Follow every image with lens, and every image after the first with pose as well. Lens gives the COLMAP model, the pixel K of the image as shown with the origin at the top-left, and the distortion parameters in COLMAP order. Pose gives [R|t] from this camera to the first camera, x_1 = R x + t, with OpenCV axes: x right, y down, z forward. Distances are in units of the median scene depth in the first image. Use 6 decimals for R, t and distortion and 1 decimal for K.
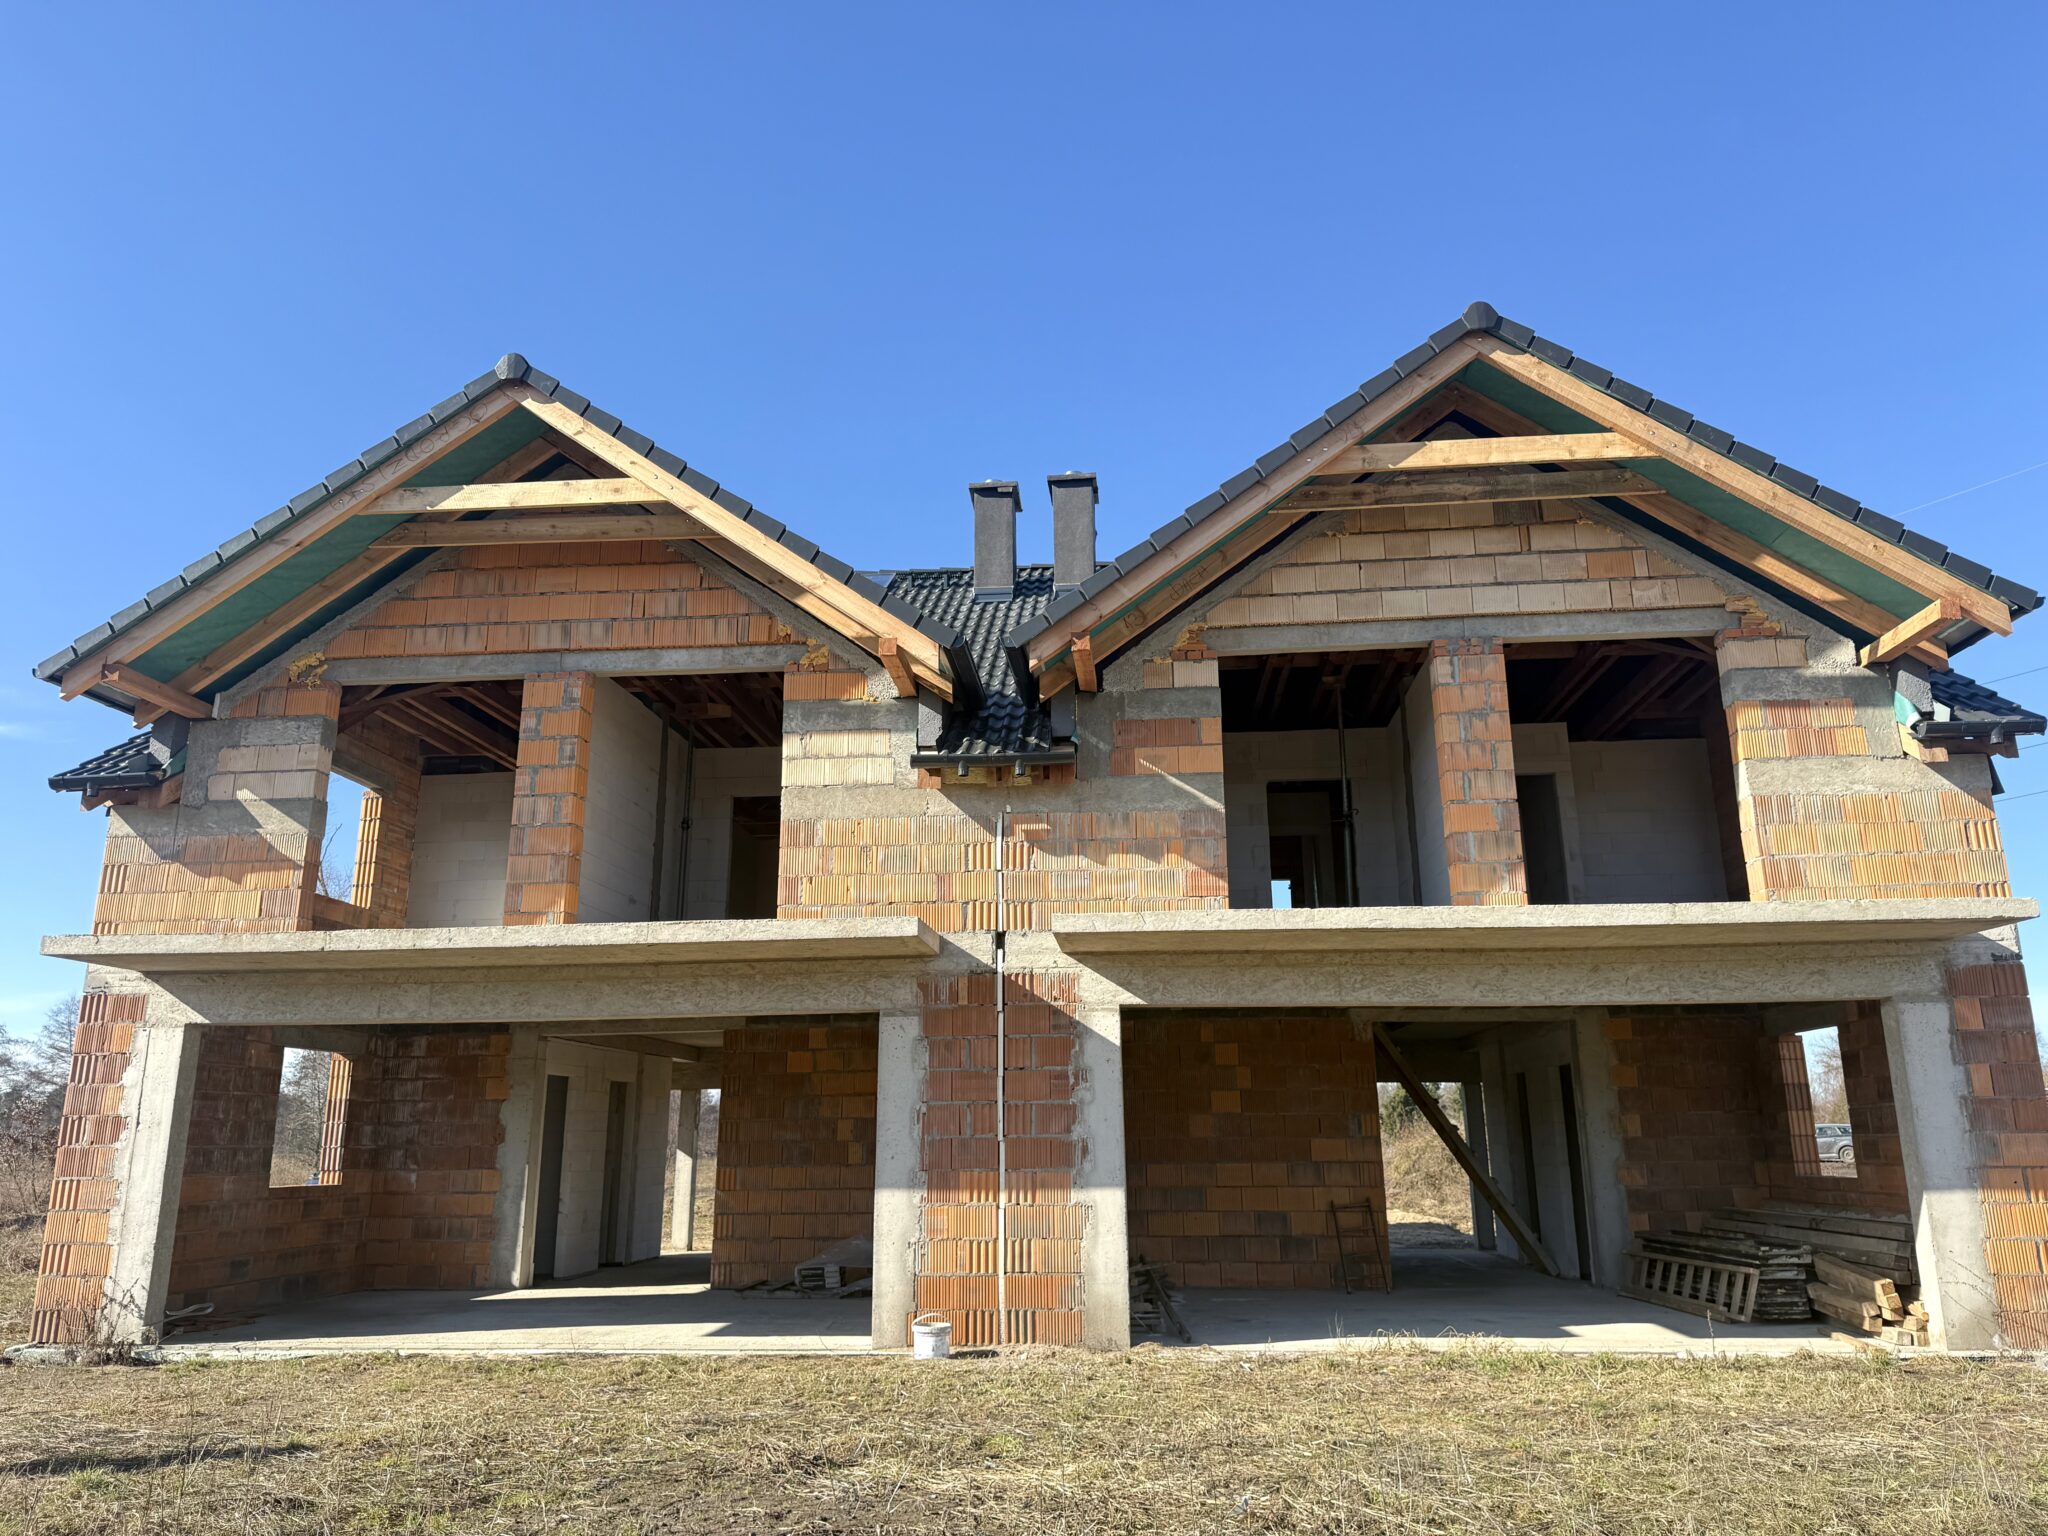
lens RADIAL K [[1433.2, 0, 1024.0], [0, 1433.2, 768.0], [0, 0, 1]] dist [0.153954, -0.263619]
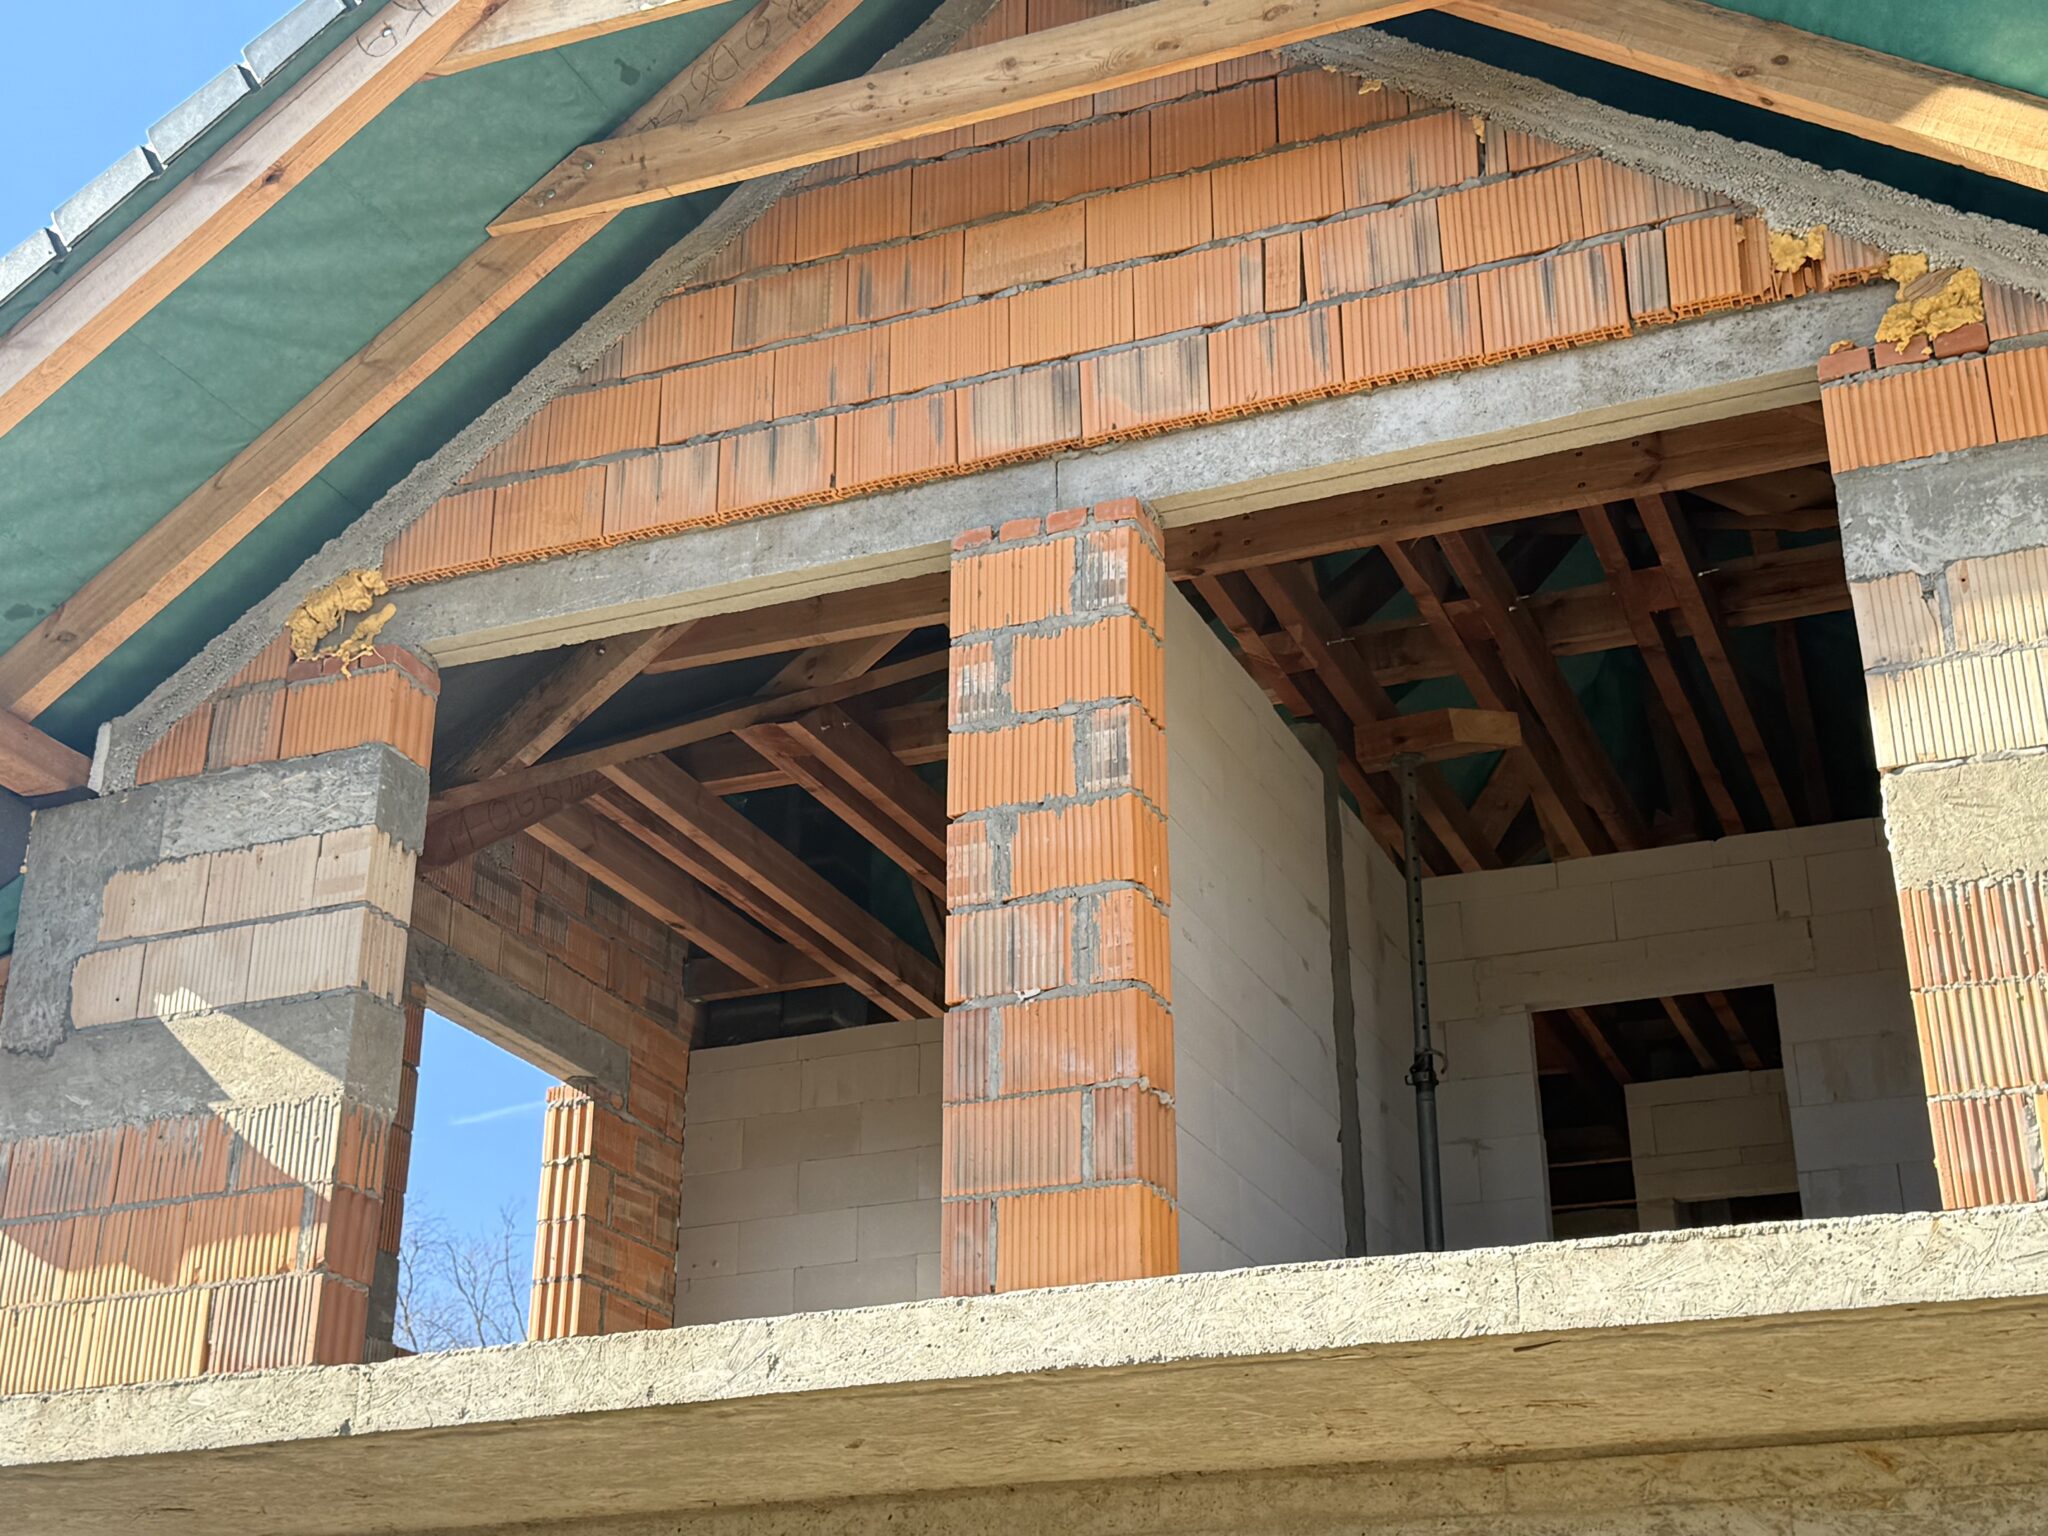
lens RADIAL K [[2763.1, 0, 1058.8], [0, 2763.1, 760.9], [0, 0, 1]] dist [0.274578, -1.007038]
pose [[0.959962, -0.115275, -0.255314, -0.174127], [0.071355, 0.981966, -0.175074, 0.088617], [0.270892, 0.149846, 0.950875, 0.445943]]
